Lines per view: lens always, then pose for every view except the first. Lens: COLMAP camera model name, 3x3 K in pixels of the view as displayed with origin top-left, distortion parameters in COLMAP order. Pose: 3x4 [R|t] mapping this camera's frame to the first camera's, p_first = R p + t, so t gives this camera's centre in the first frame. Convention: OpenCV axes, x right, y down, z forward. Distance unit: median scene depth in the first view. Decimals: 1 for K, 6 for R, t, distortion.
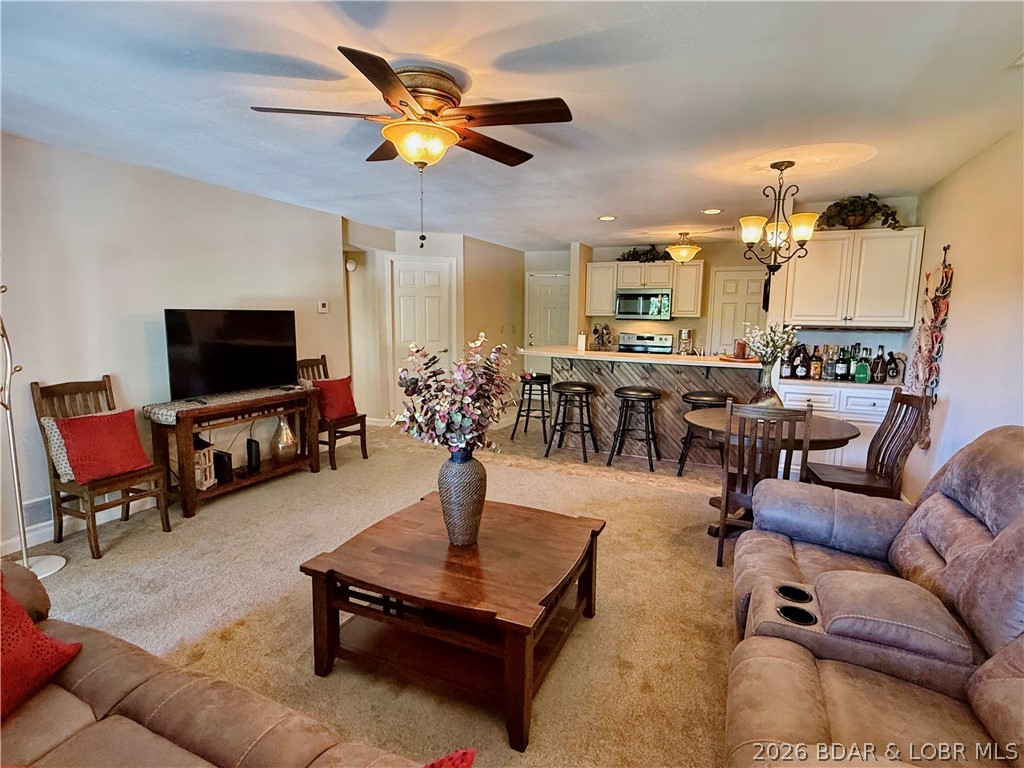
lens RADIAL K [[527.4, 0, 512.0], [0, 527.4, 384.0], [0, 0, 1]] dist [0.000384, -0.000428]
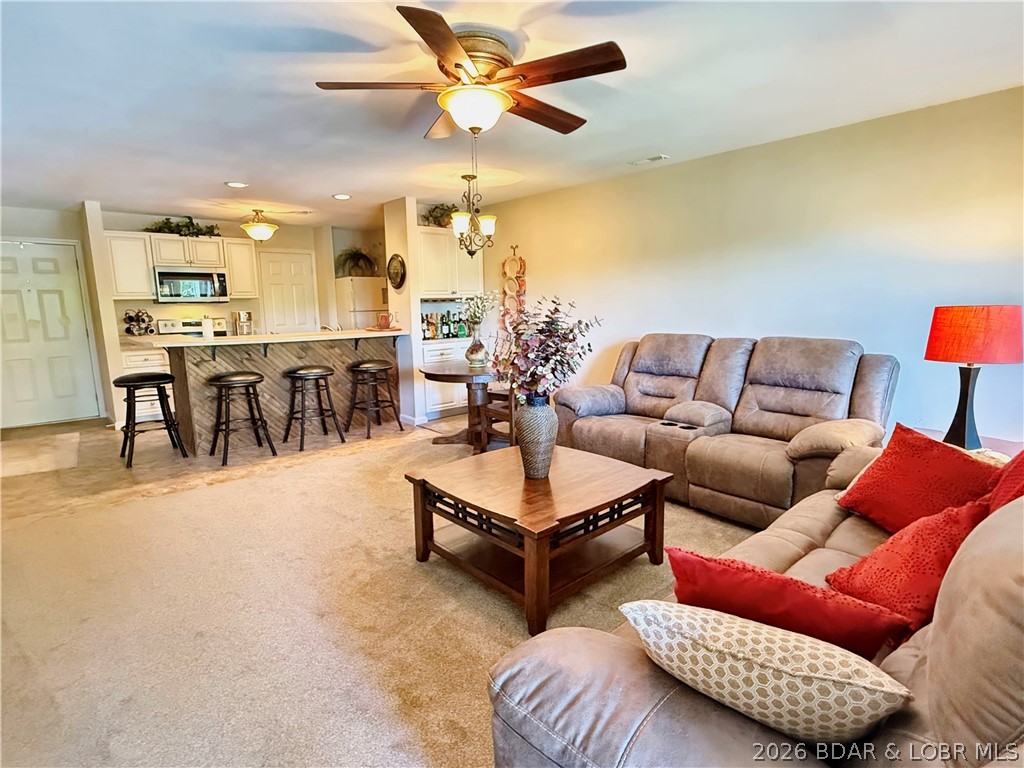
lens RADIAL K [[527.4, 0, 512.0], [0, 527.4, 384.0], [0, 0, 1]] dist [0.000384, -0.000428]
pose [[0.406834, -0.162400, 0.898951, -0.479476], [0.144478, 0.983124, 0.112220, -0.015746], [-0.902004, 0.084224, 0.423432, 0.229277]]
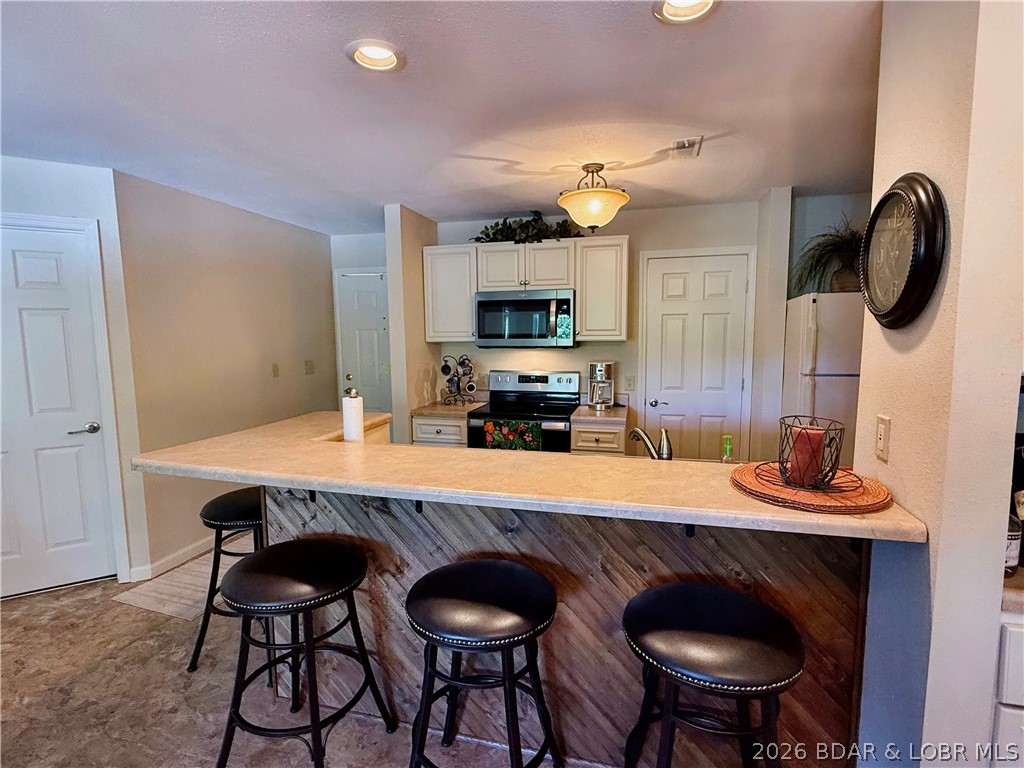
lens RADIAL K [[507.7, 0, 508.0], [0, 507.7, 383.9], [0, 0, 1]] dist [-0.000516, -0.000739]
pose [[0.987159, -0.037174, 0.155356, 0.202703], [0.042959, 0.998497, -0.034046, -0.092351], [-0.153857, 0.040283, 0.987272, 0.669085]]
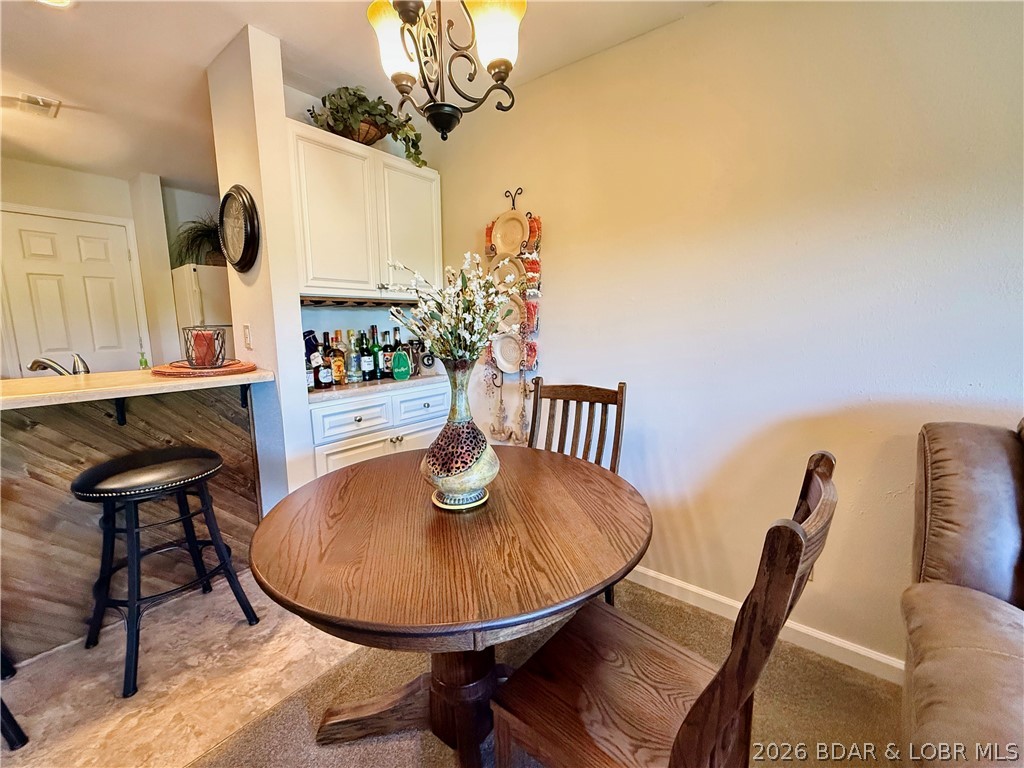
lens RADIAL K [[424.9, 0, 512.0], [0, 424.9, 384.0], [0, 0, 1]] dist [0.000860, -0.000206]
pose [[0.242368, -0.160332, 0.956844, 0.115041], [0.138690, 0.981847, 0.129391, -0.040740], [-0.960220, 0.101345, 0.260205, 0.572680]]
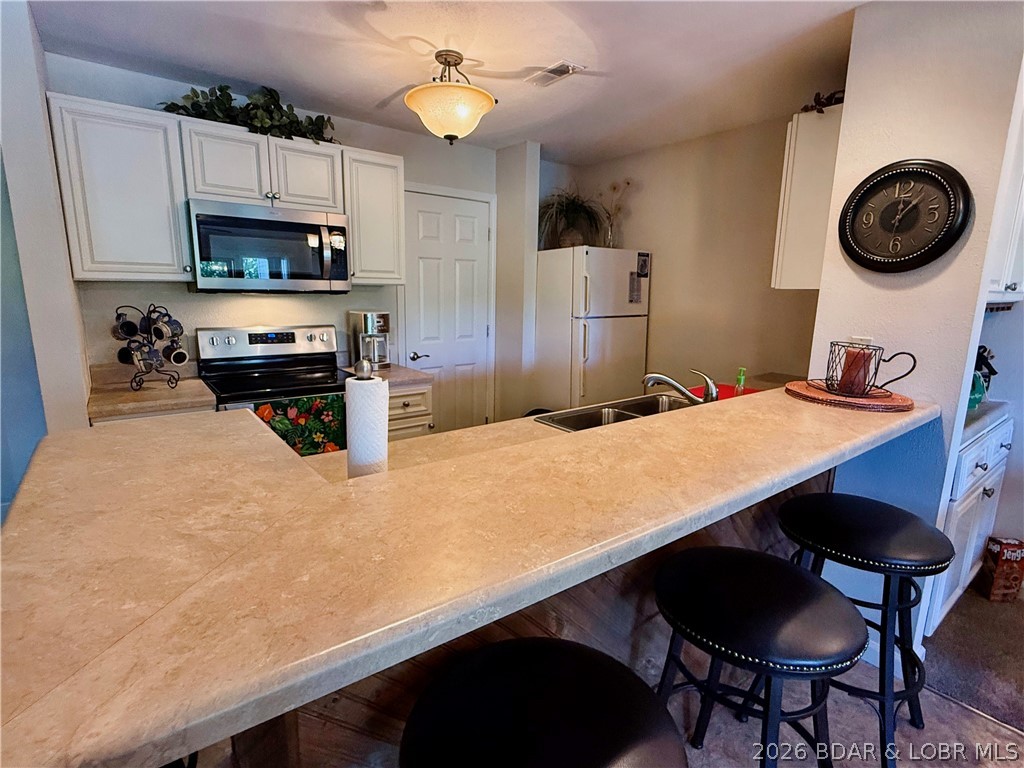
lens RADIAL K [[507.7, 0, 508.0], [0, 507.7, 383.9], [0, 0, 1]] dist [-0.000516, -0.000739]
pose [[0.477142, -0.166573, 0.862895, -0.000935], [0.111289, 0.985421, 0.128688, -0.117795], [-0.871751, 0.034629, 0.488724, 0.937785]]
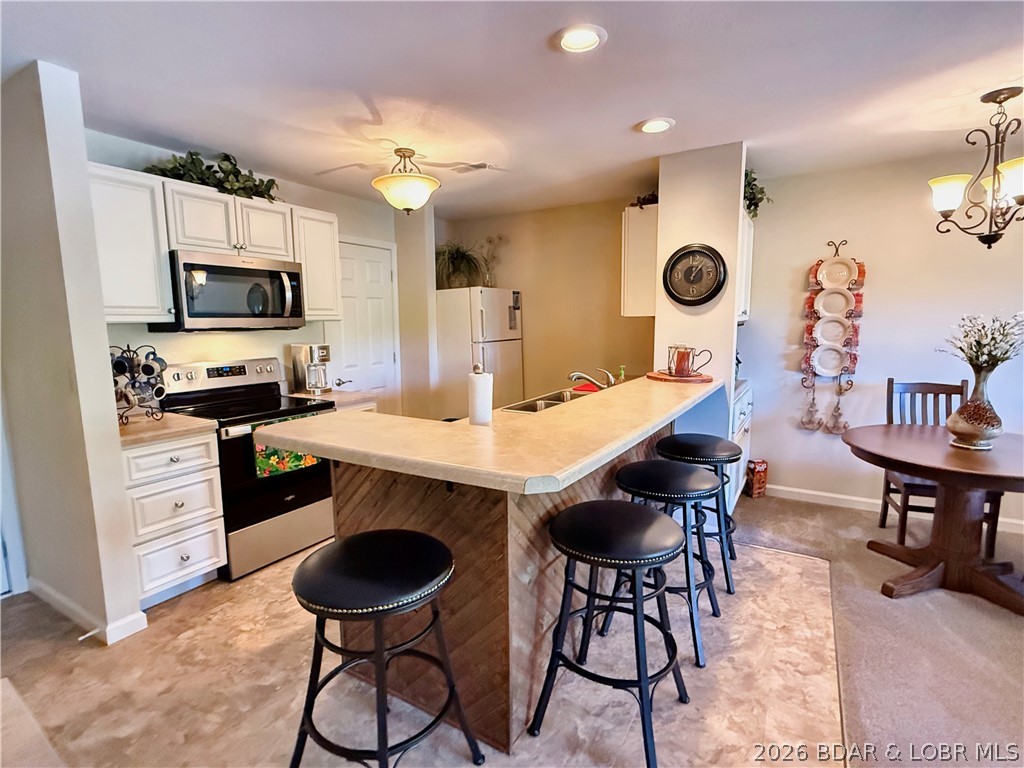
lens RADIAL K [[506.6, 0, 509.4], [0, 506.6, 386.2], [0, 0, 1]] dist [0.000931, -0.000438]
pose [[0.122894, -0.142326, 0.982161, -0.194438], [0.148685, 0.981133, 0.123573, -0.131782], [-0.981219, 0.130846, 0.141737, 1.015550]]
